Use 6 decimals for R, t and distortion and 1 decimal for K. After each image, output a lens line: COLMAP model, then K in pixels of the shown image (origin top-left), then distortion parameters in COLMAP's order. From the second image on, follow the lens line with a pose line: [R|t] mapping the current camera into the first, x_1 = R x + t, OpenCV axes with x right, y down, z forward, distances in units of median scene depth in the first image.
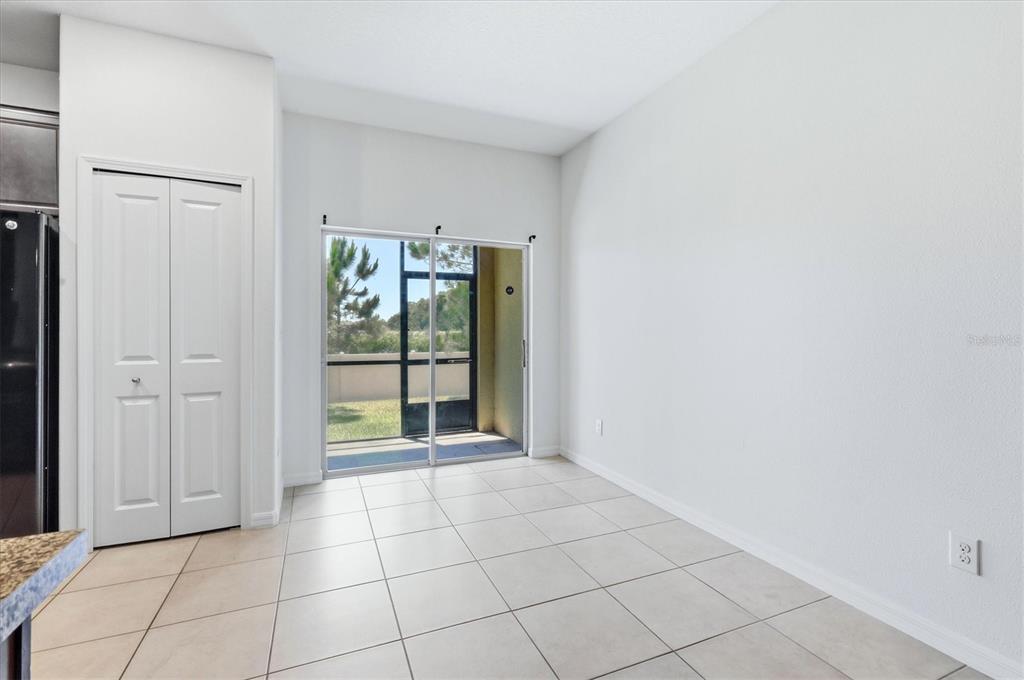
lens RADIAL K [[461.3, 0, 514.1], [0, 461.3, 332.0], [0, 0, 1]] dist [0.002661, 0.000179]
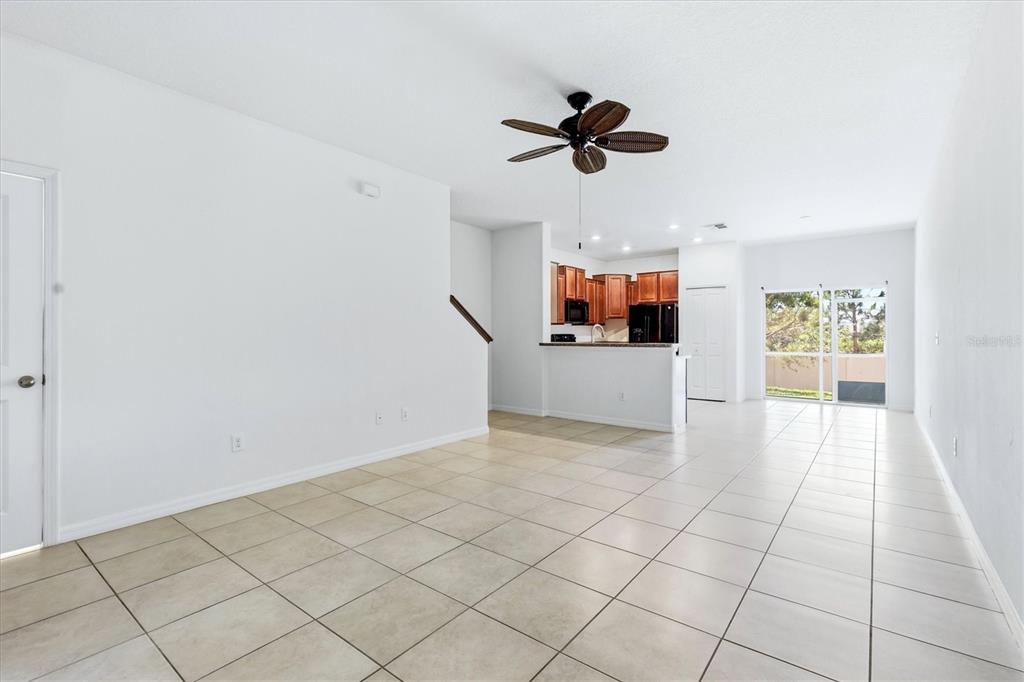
lens RADIAL K [[461.3, 0, 514.1], [0, 461.3, 333.0], [0, 0, 1]] dist [0.002661, 0.000179]
pose [[0.483530, -0.004647, -0.875316, 1.353641], [-0.004520, 0.999959, -0.007806, 0.012400], [0.875316, 0.007731, 0.483489, -1.637200]]
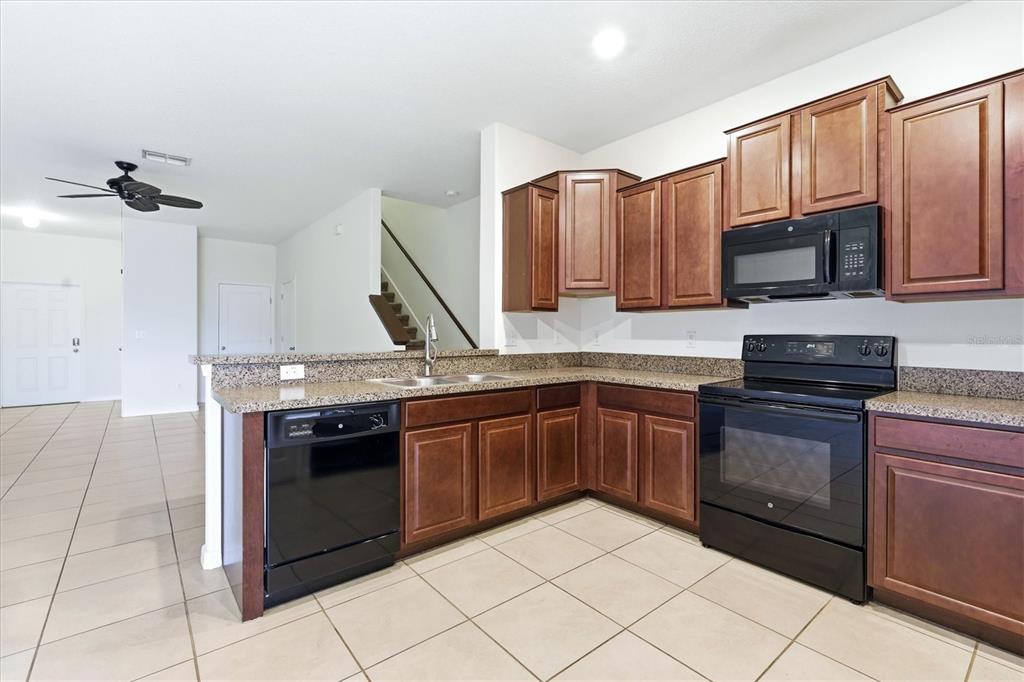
lens RADIAL K [[461.3, 0, 514.1], [0, 461.3, 333.0], [0, 0, 1]] dist [0.002661, 0.000179]
pose [[-0.959121, -0.000740, -0.282996, -0.420524], [-0.003509, 0.999951, 0.009275, -0.018499], [0.282976, 0.009889, -0.959076, 1.006644]]
